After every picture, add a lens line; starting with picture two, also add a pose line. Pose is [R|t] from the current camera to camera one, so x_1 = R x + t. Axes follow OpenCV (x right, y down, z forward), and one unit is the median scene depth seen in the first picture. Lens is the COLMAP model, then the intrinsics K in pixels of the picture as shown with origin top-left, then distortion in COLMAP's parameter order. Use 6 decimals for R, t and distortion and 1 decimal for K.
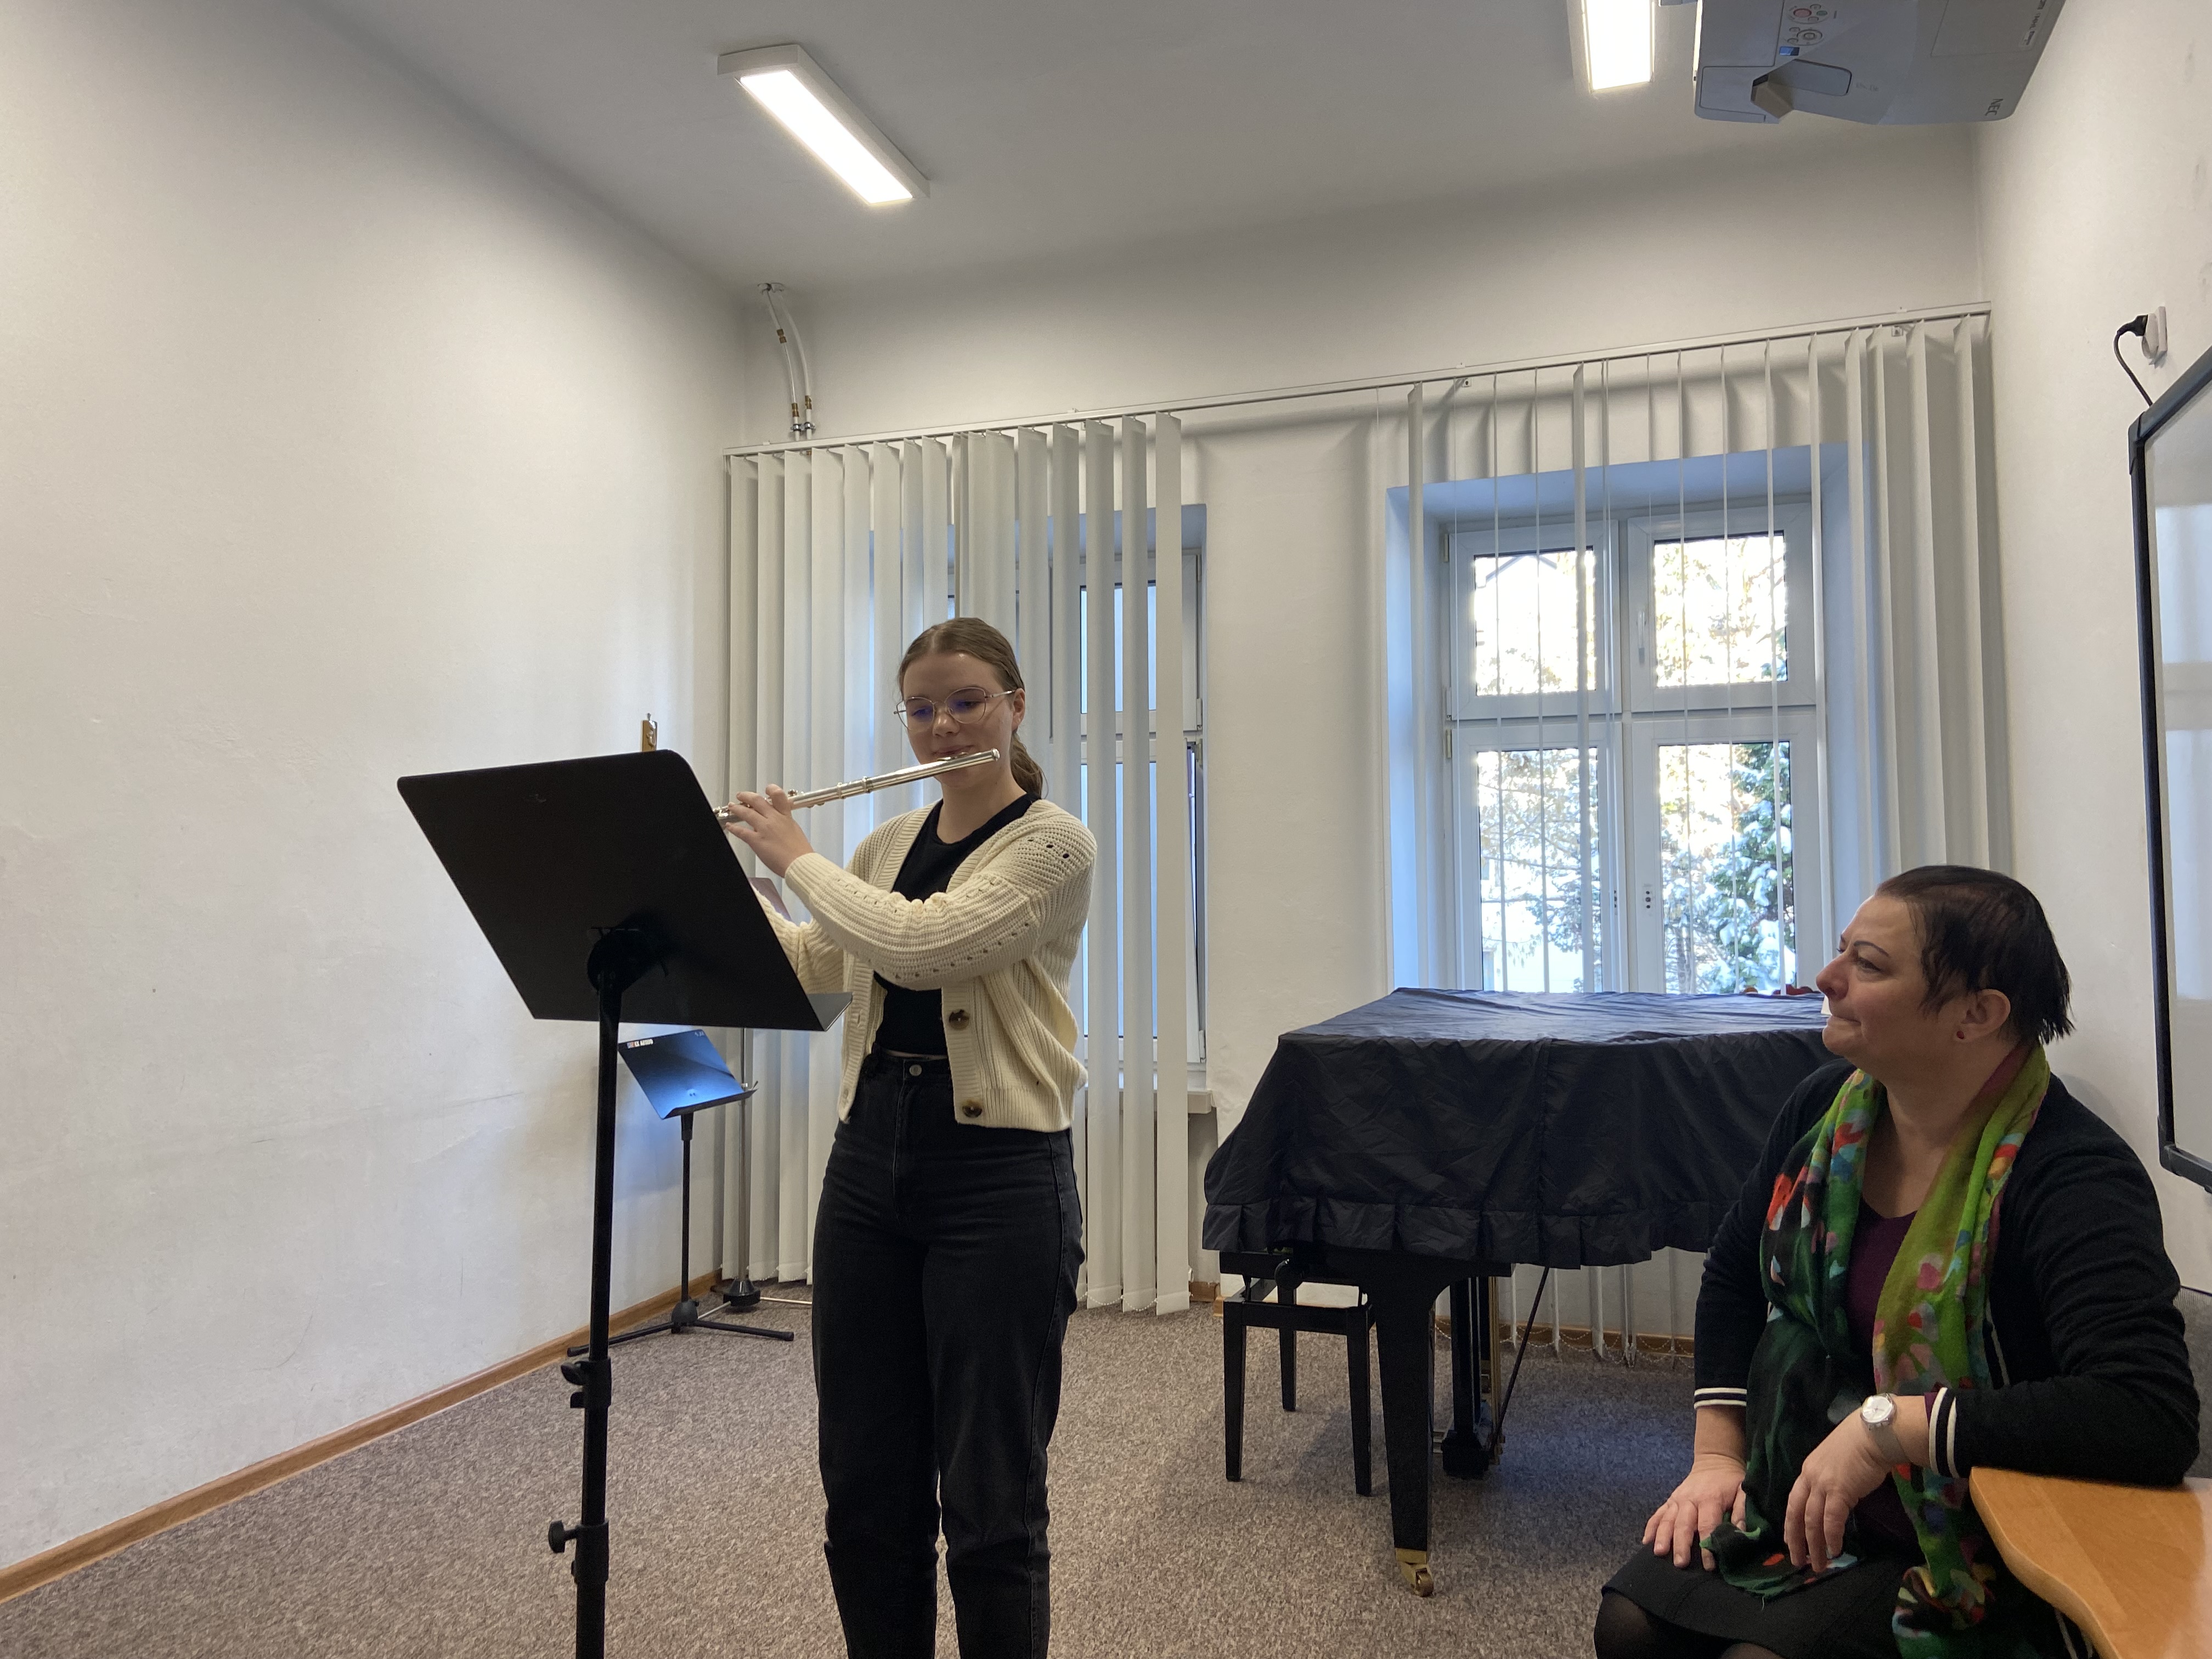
lens RADIAL K [[1673.4, 0, 1078.3], [0, 1673.4, 801.8], [0, 0, 1]] dist [0.140278, -0.181635]
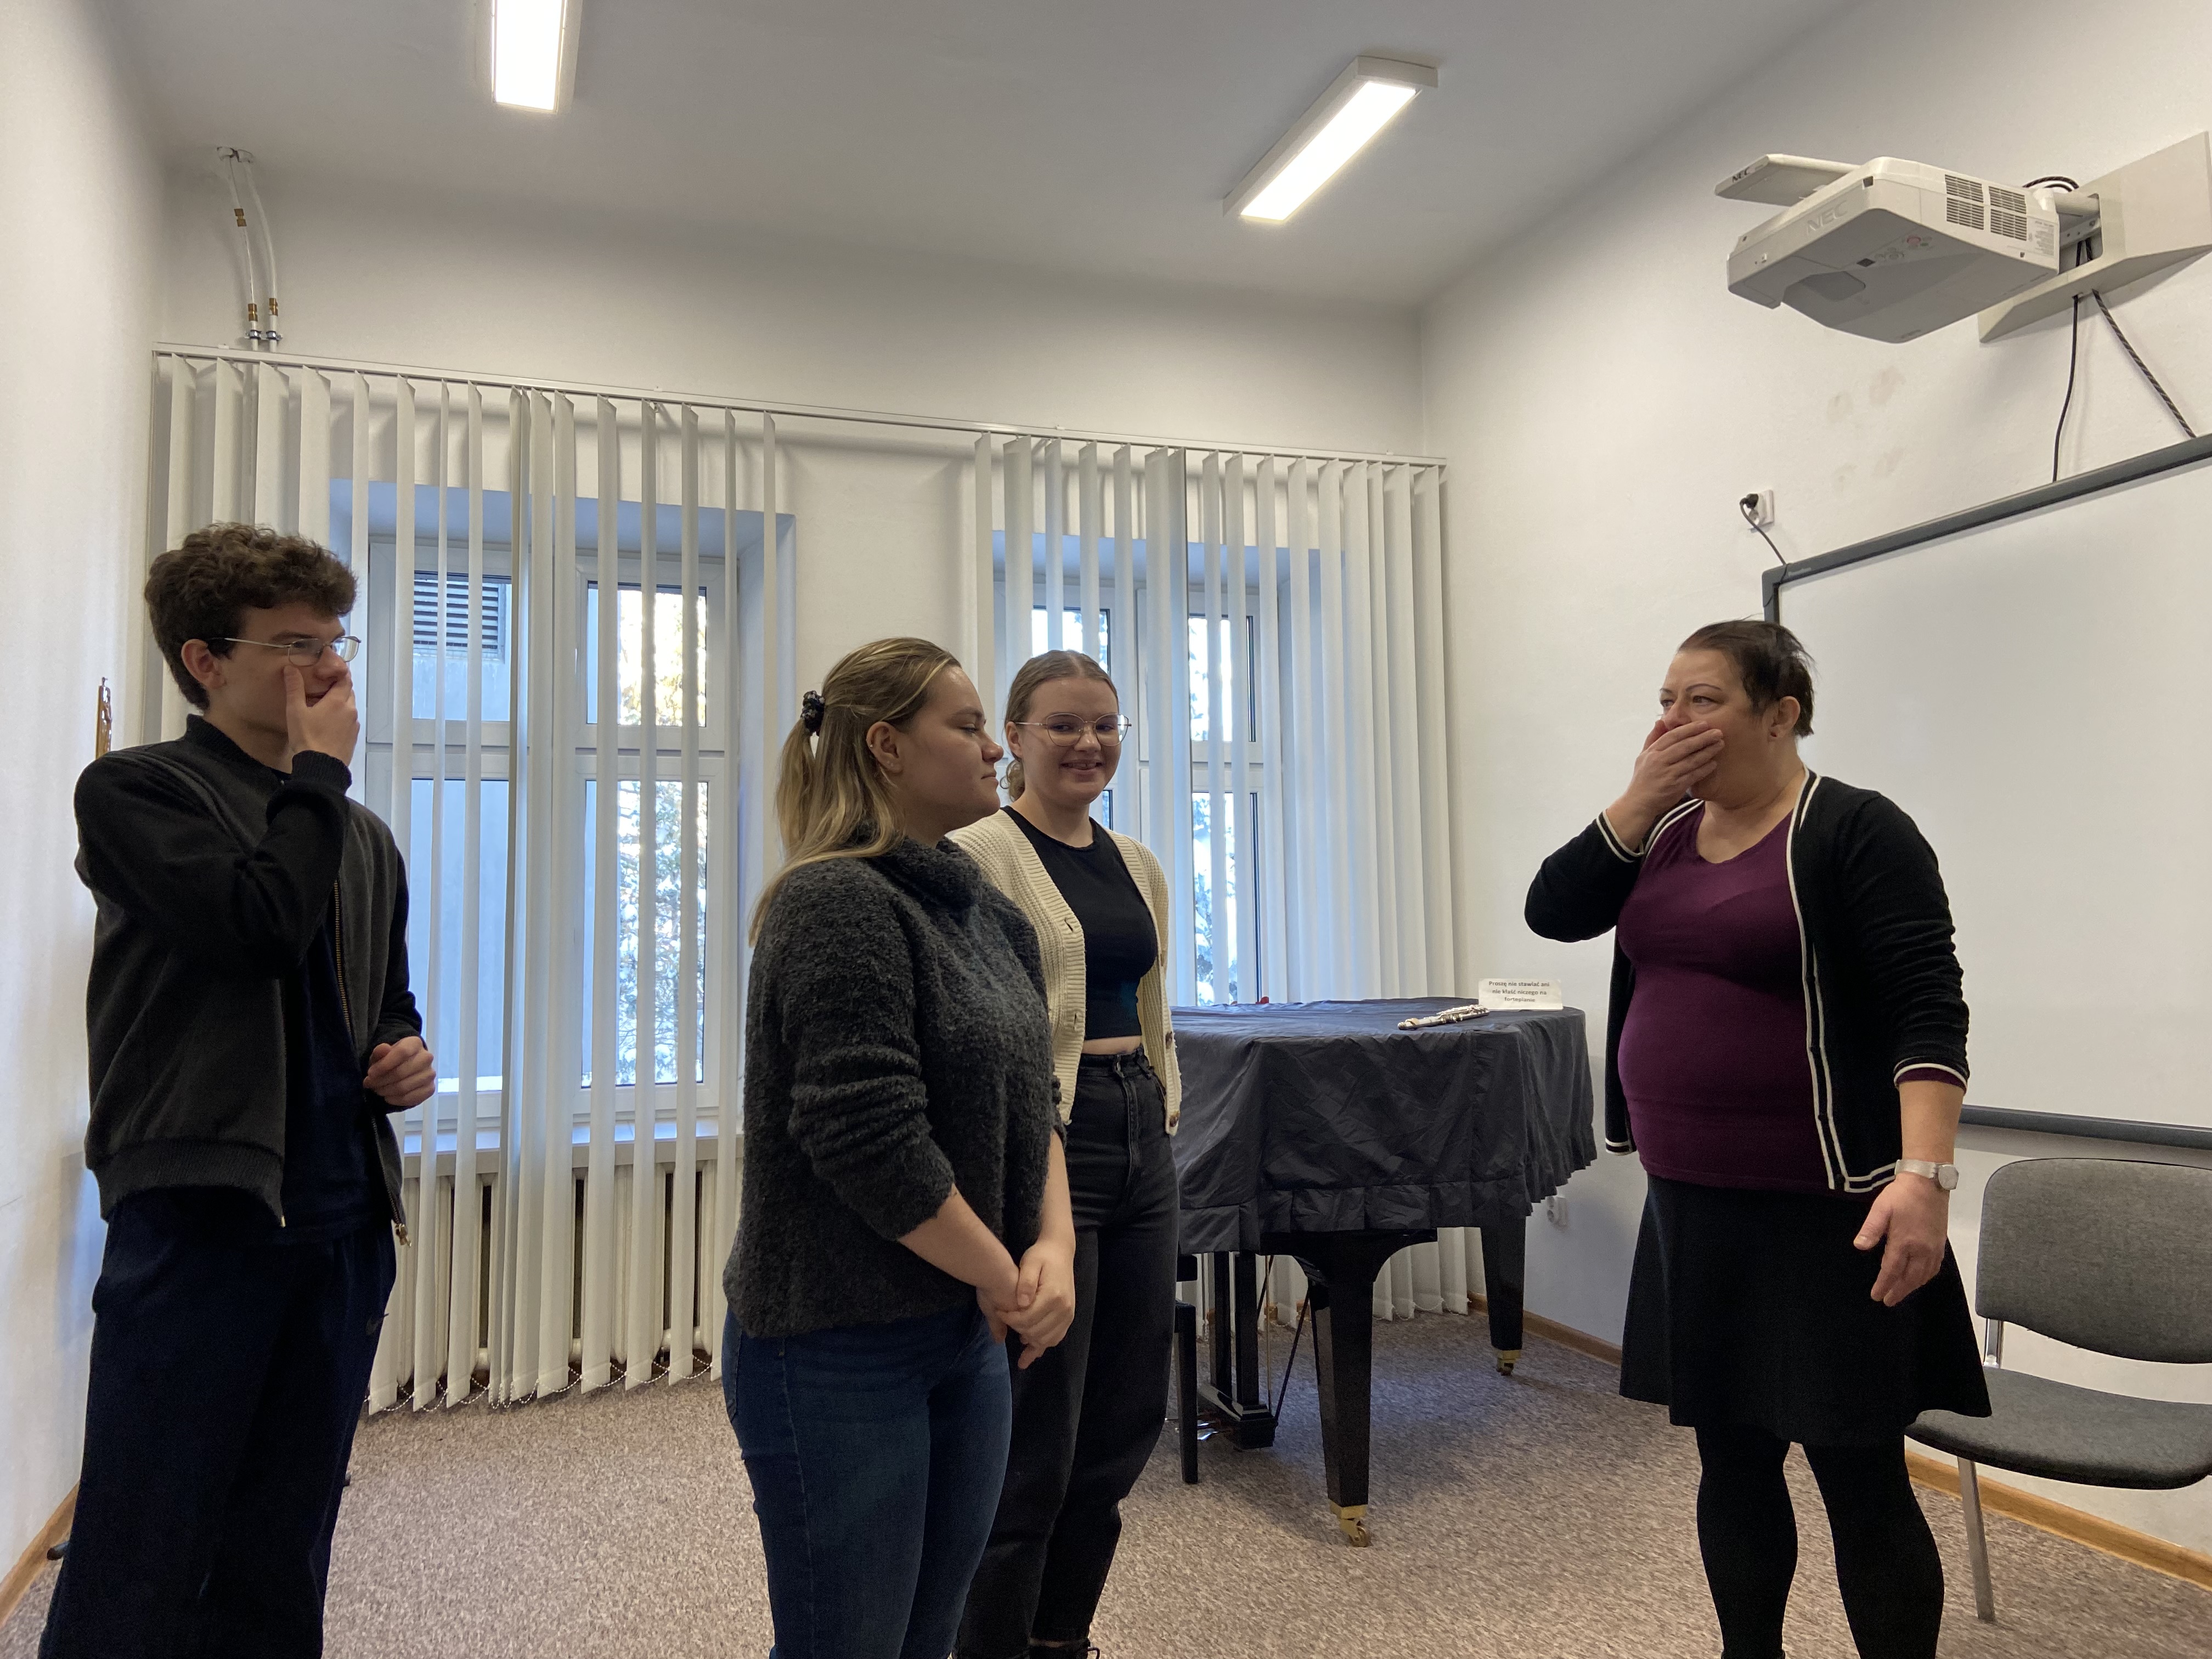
lens RADIAL K [[1676.4, 0, 1089.5], [0, 1676.4, 809.7], [0, 0, 1]] dist [0.136168, -0.178033]
pose [[0.786821, 0.044939, 0.615544, -0.494511], [-0.026158, 0.998878, -0.039490, 0.031636], [-0.616627, 0.014970, 0.787113, 0.186929]]
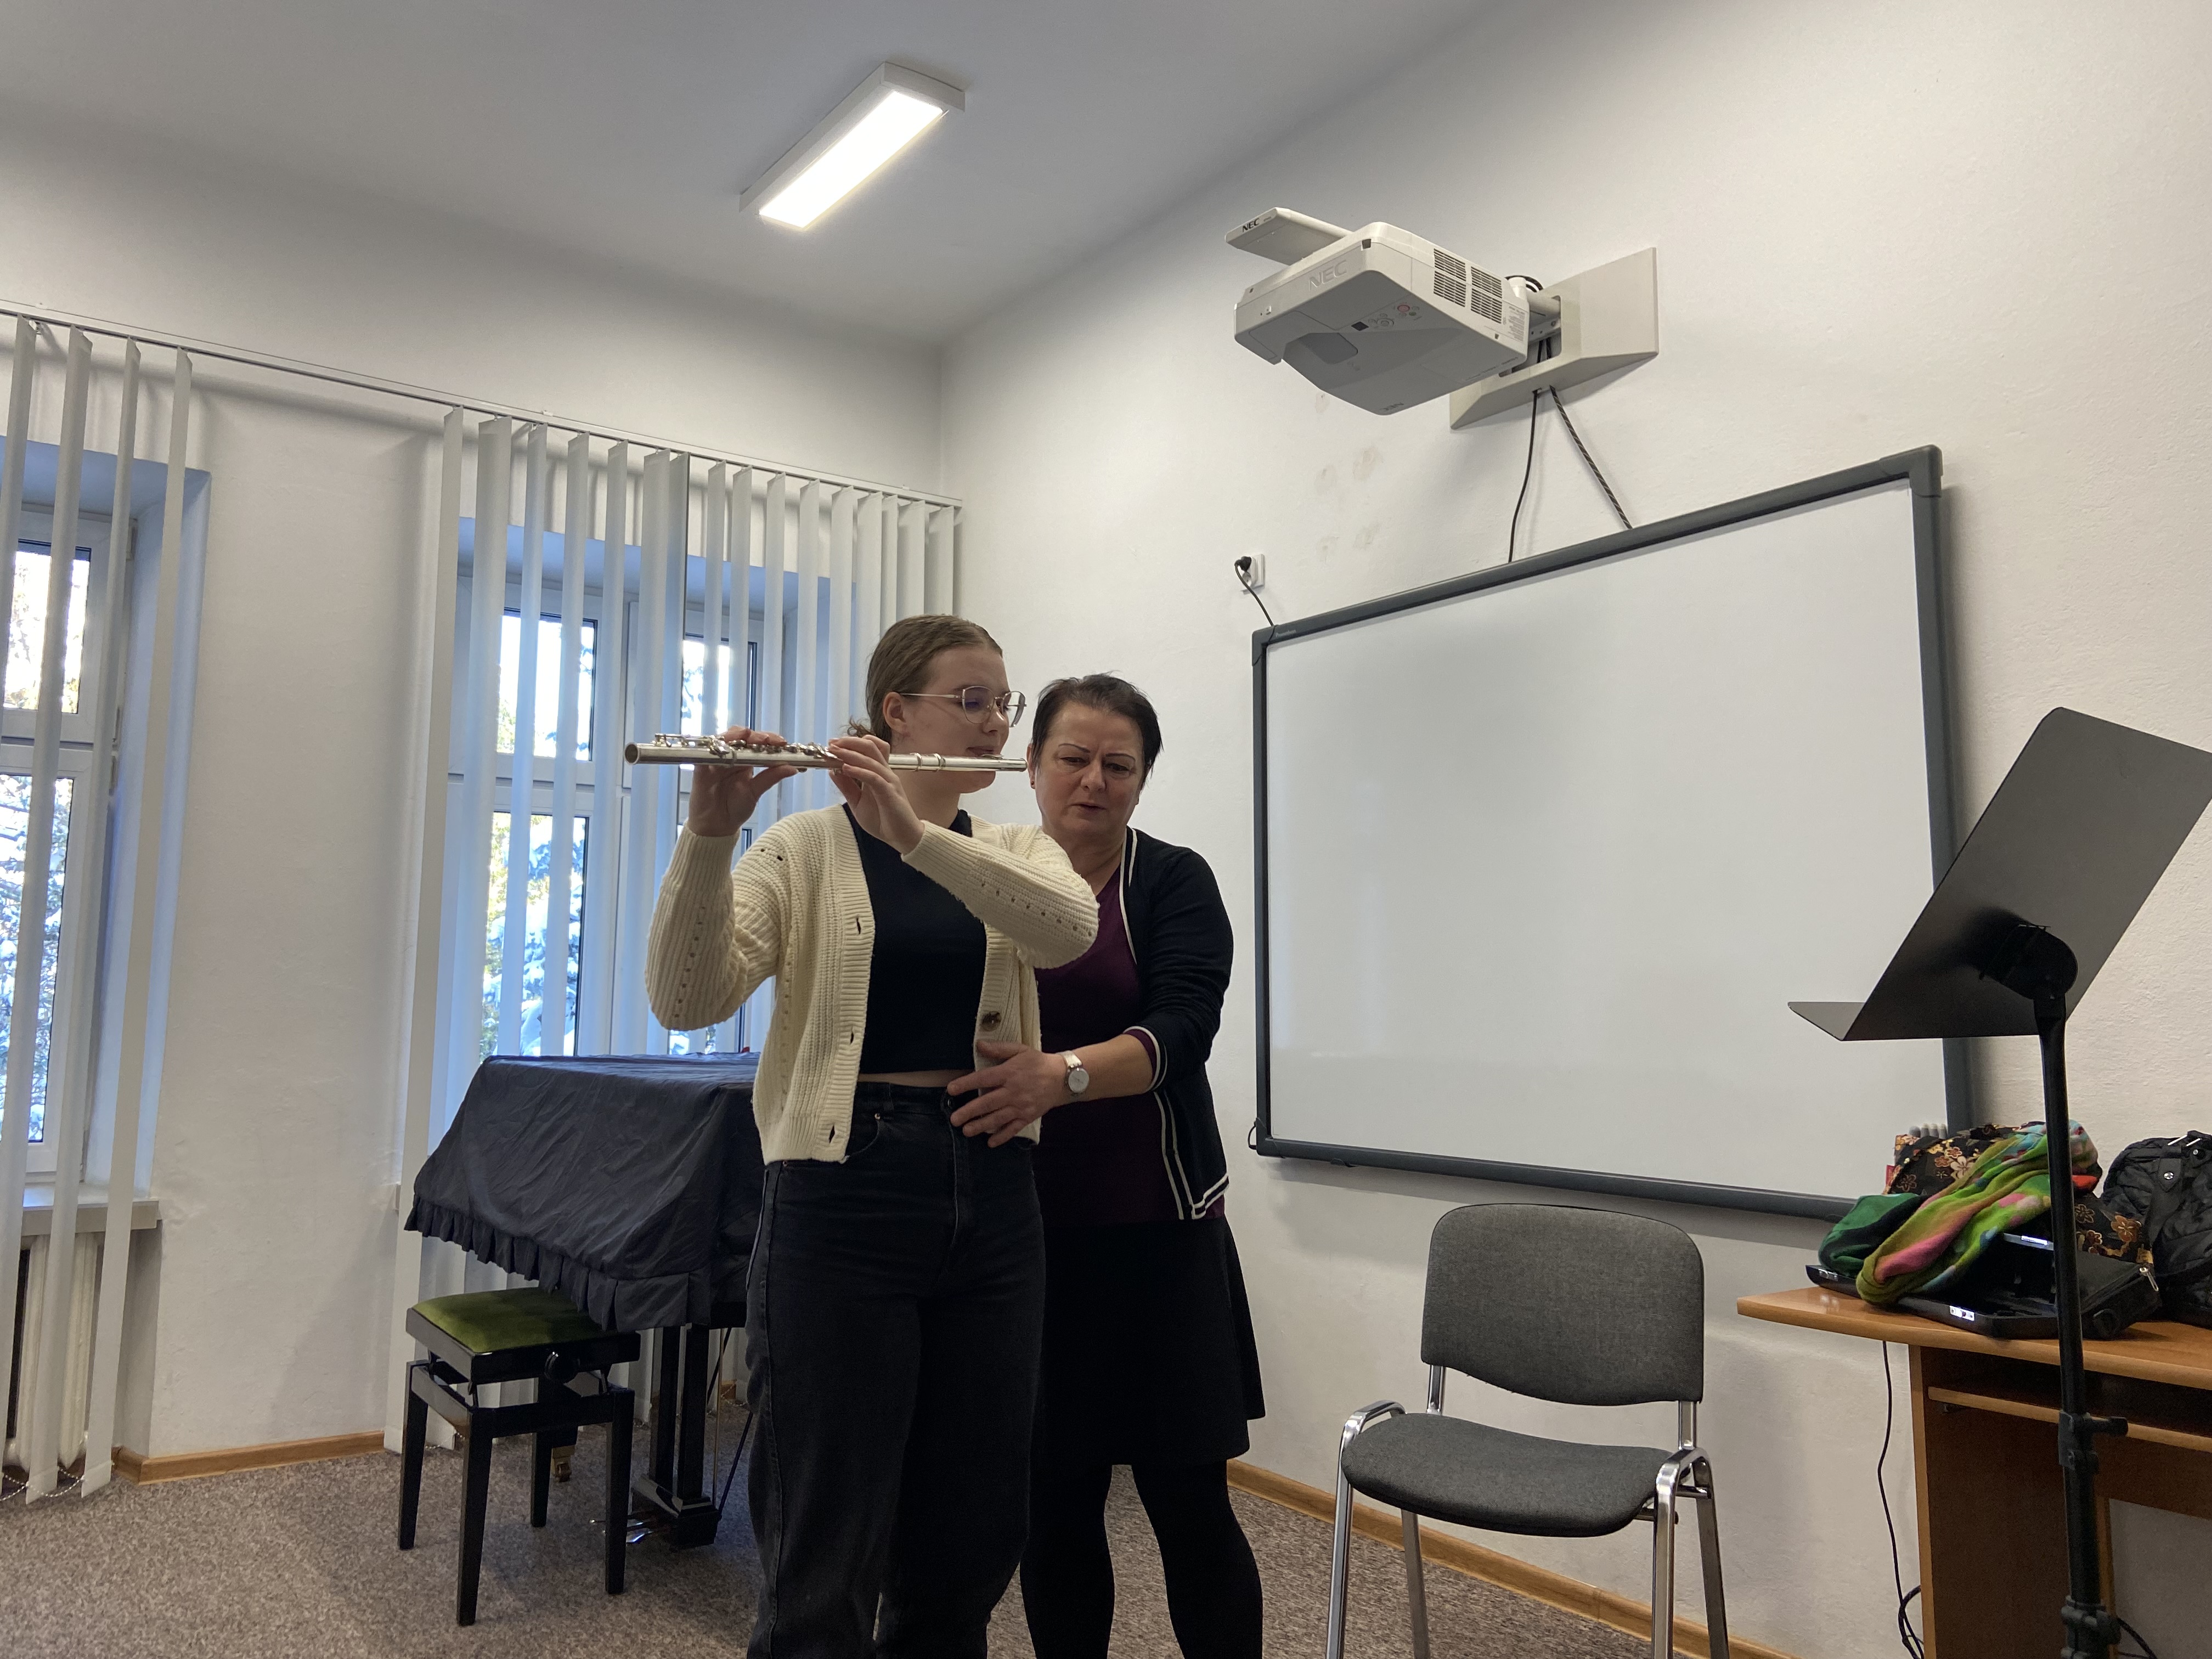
lens RADIAL K [[1673.4, 0, 1078.3], [0, 1673.4, 801.8], [0, 0, 1]] dist [0.140278, -0.181635]
pose [[0.580872, 0.109939, 0.806536, -0.439595], [-0.059036, 0.993918, -0.092964, 0.045316], [-0.811851, 0.006386, 0.583830, 0.225111]]
